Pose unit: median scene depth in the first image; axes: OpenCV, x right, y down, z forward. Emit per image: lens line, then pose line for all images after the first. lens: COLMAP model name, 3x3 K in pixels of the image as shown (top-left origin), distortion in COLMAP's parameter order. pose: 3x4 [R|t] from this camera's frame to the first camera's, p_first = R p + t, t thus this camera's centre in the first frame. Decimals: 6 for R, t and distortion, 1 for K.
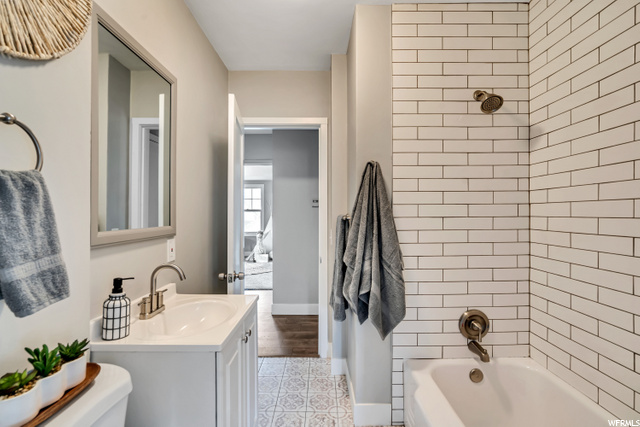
lens RADIAL K [[300.7, 0, 319.9], [0, 300.7, 212.2], [0, 0, 1]] dist [-0.016759, -0.000086]
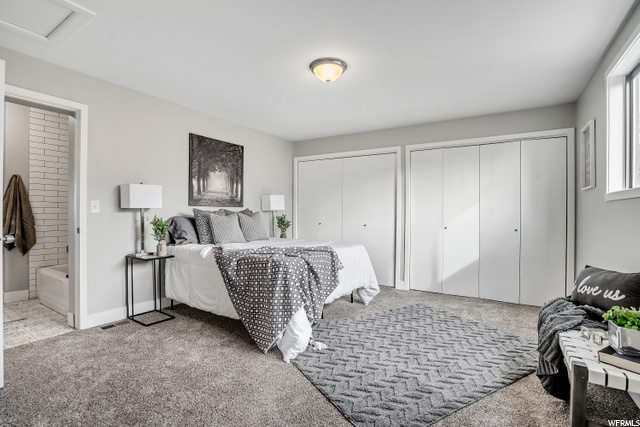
lens RADIAL K [[300.7, 0, 320.1], [0, 300.7, 214.6], [0, 0, 1]] dist [-0.016759, -0.000086]
pose [[0.534938, -0.001829, 0.844890, -0.449310], [-0.004032, 0.999981, 0.004717, 0.097919], [-0.844882, -0.005930, 0.534920, -1.976670]]
